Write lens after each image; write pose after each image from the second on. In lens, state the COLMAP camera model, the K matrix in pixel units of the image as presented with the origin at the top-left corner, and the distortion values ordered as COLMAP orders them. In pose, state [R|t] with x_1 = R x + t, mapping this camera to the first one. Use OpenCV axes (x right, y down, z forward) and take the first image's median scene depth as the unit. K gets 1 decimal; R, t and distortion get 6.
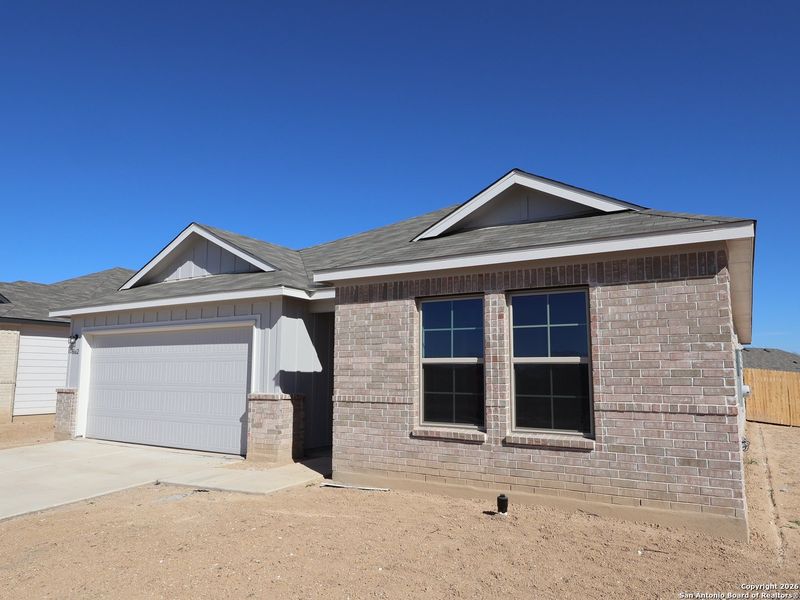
lens RADIAL K [[555.0, 0, 399.2], [0, 555.0, 297.3], [0, 0, 1]] dist [-0.008376, 0.004122]
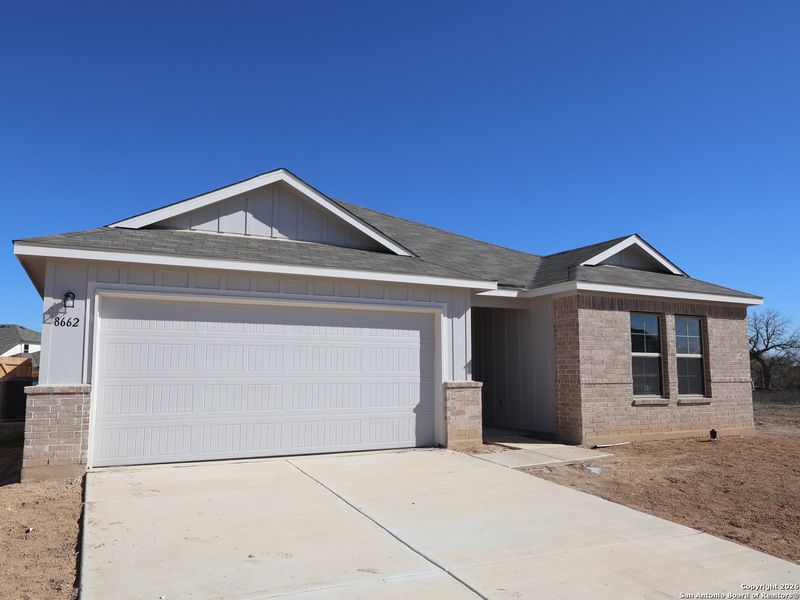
lens RADIAL K [[555.0, 0, 398.8], [0, 555.0, 304.6], [0, 0, 1]] dist [-0.008376, 0.004122]
pose [[0.547883, 0.092838, 0.831387, -1.494189], [-0.116380, 0.992618, -0.034148, 0.102846], [-0.828420, -0.078048, 0.554643, 0.685784]]
